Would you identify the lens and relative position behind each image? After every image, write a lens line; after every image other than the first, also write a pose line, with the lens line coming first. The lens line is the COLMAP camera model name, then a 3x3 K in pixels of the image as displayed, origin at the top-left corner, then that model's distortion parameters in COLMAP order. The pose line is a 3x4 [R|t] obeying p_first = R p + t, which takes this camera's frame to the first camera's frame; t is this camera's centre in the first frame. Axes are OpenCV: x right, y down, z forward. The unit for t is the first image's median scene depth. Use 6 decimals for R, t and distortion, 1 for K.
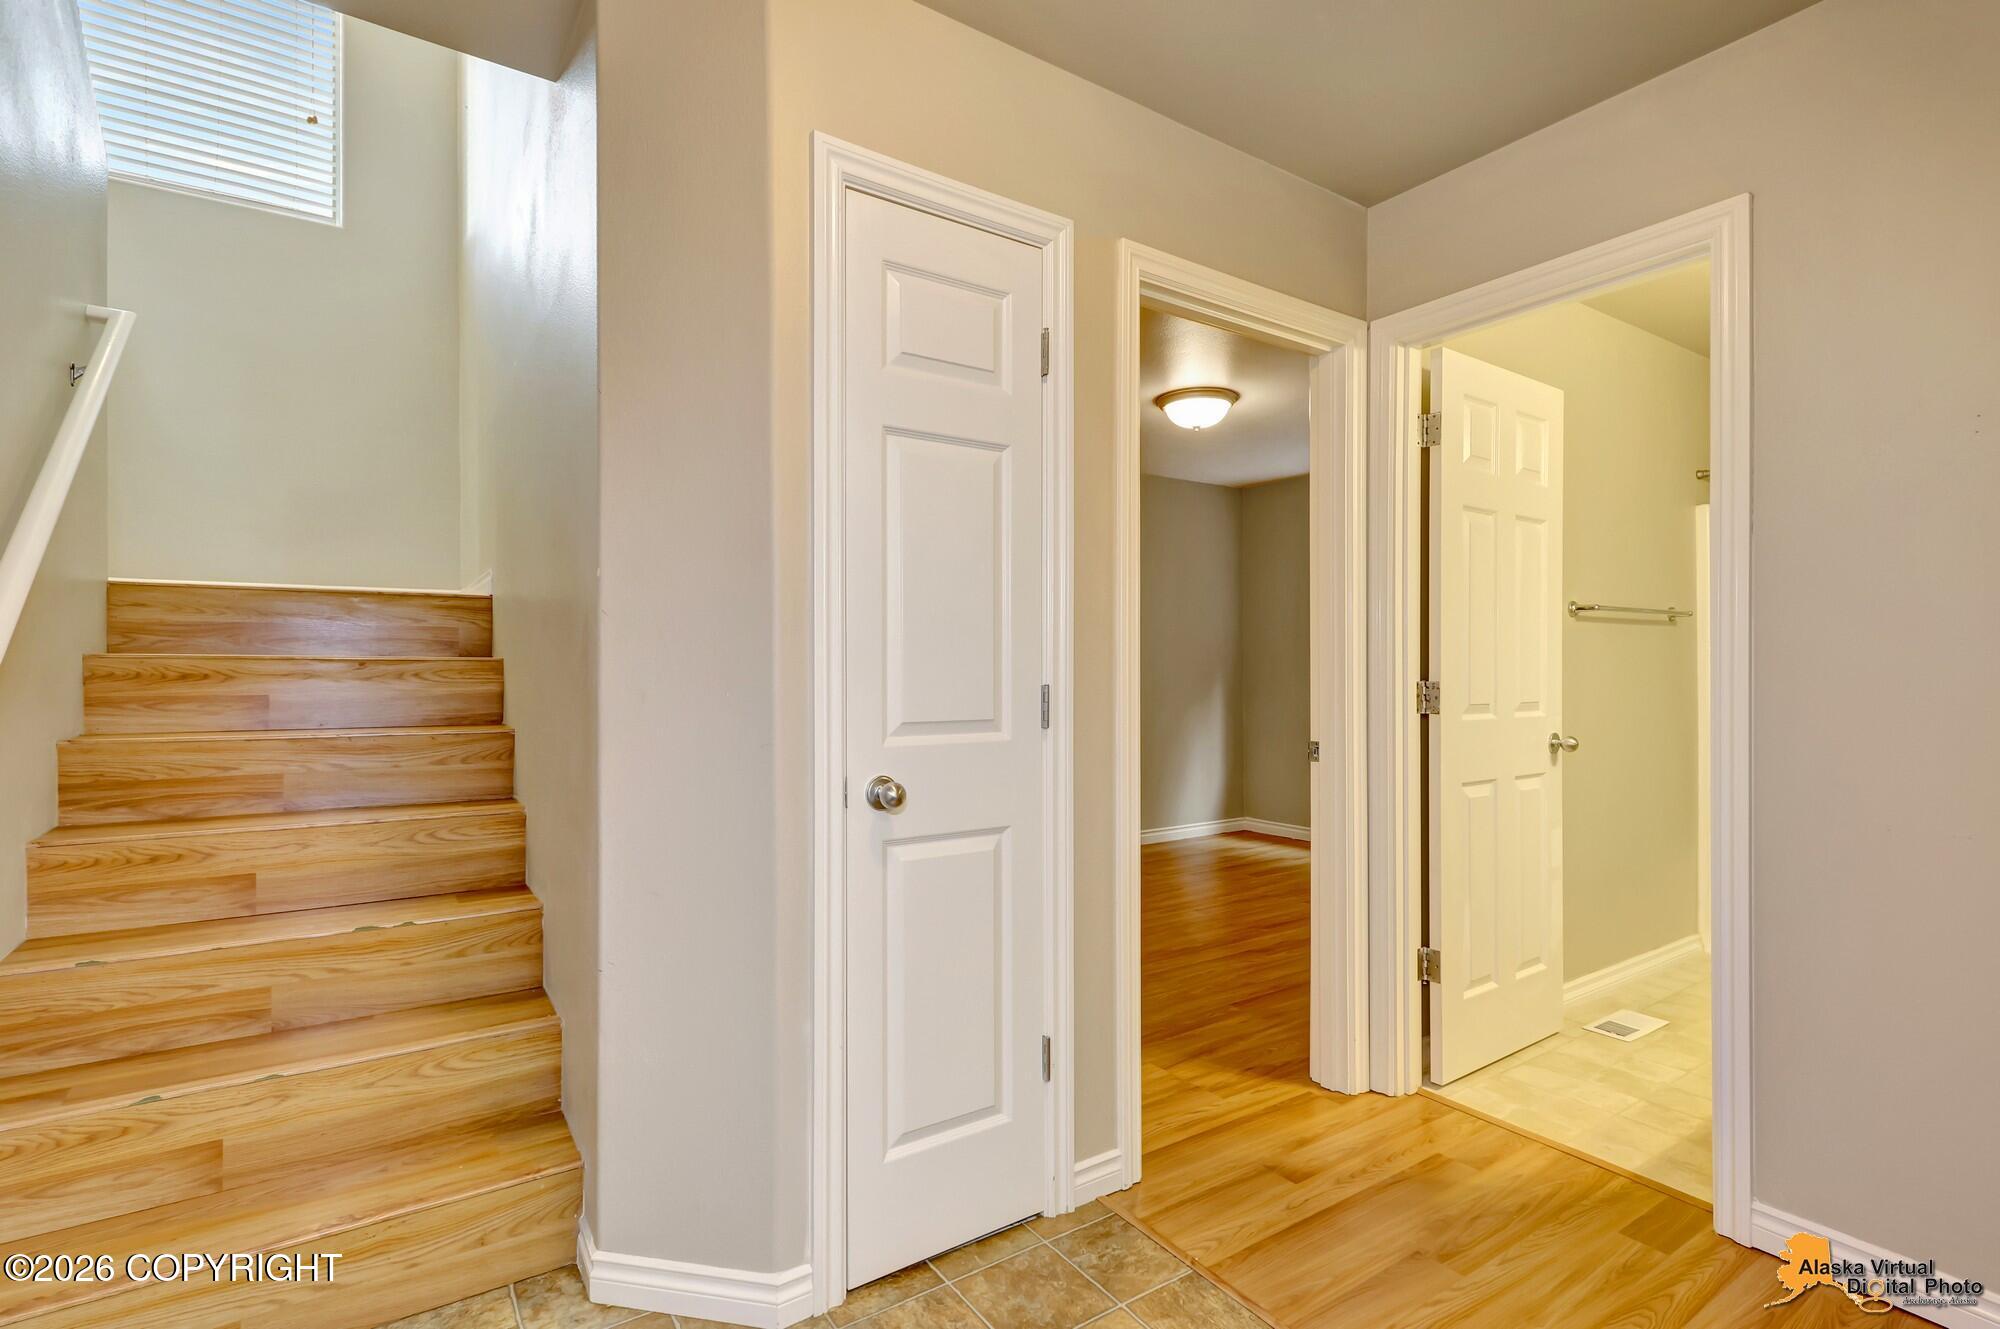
lens RADIAL K [[934.8, 0, 990.2], [0, 934.8, 670.4], [0, 0, 1]] dist [0.002857, -0.000211]
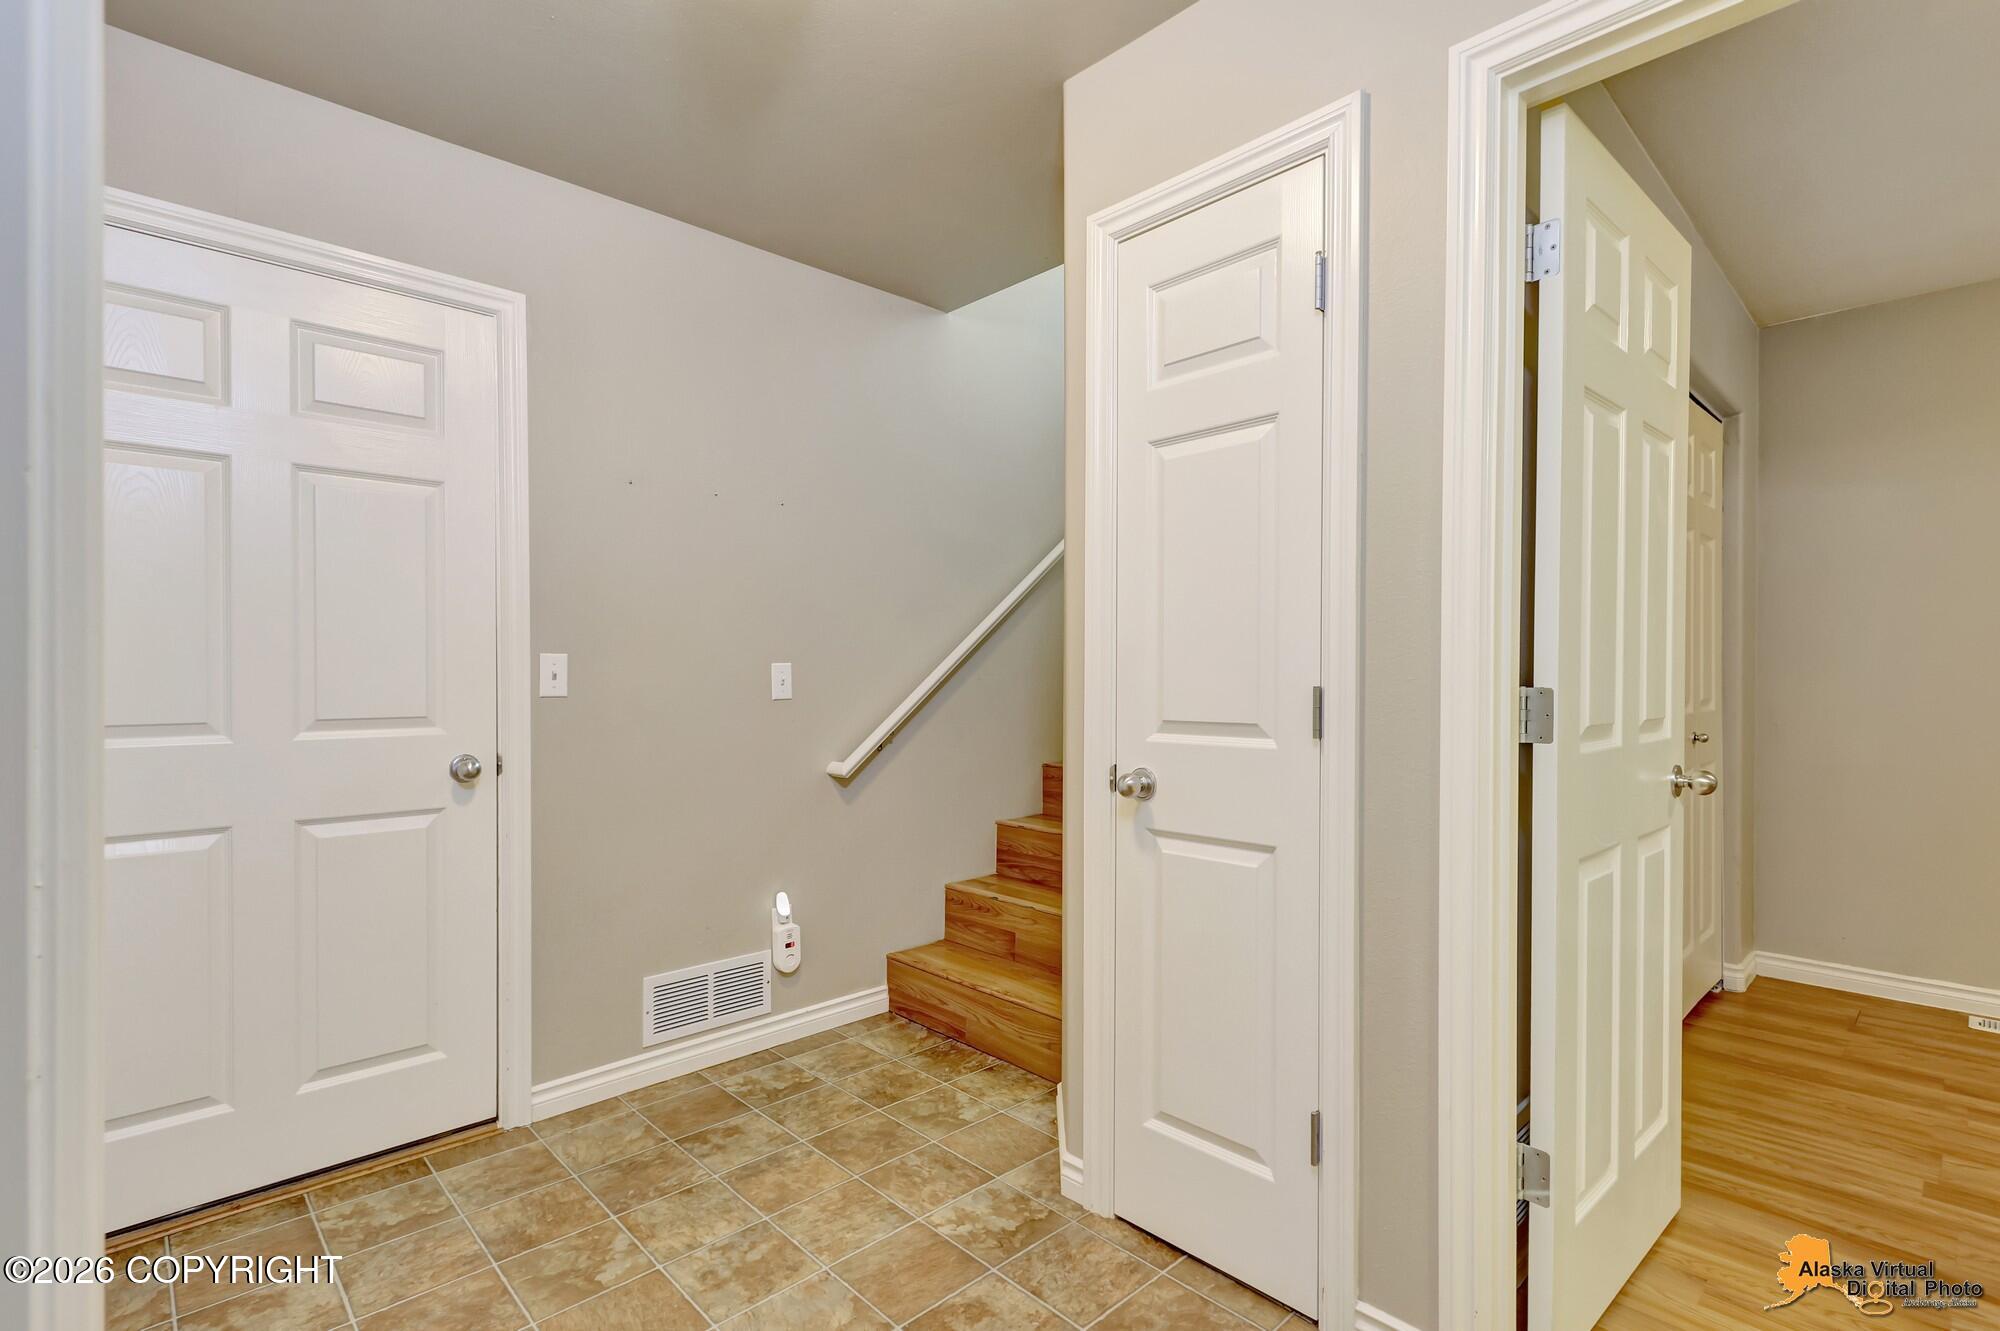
lens RADIAL K [[934.8, 0, 990.2], [0, 934.8, 671.4], [0, 0, 1]] dist [0.002857, -0.000211]
pose [[0.161143, -0.004426, -0.986921, 0.929076], [0.008782, 0.999957, -0.003050, 0.003398], [0.986892, -0.008176, 0.161175, 0.654558]]
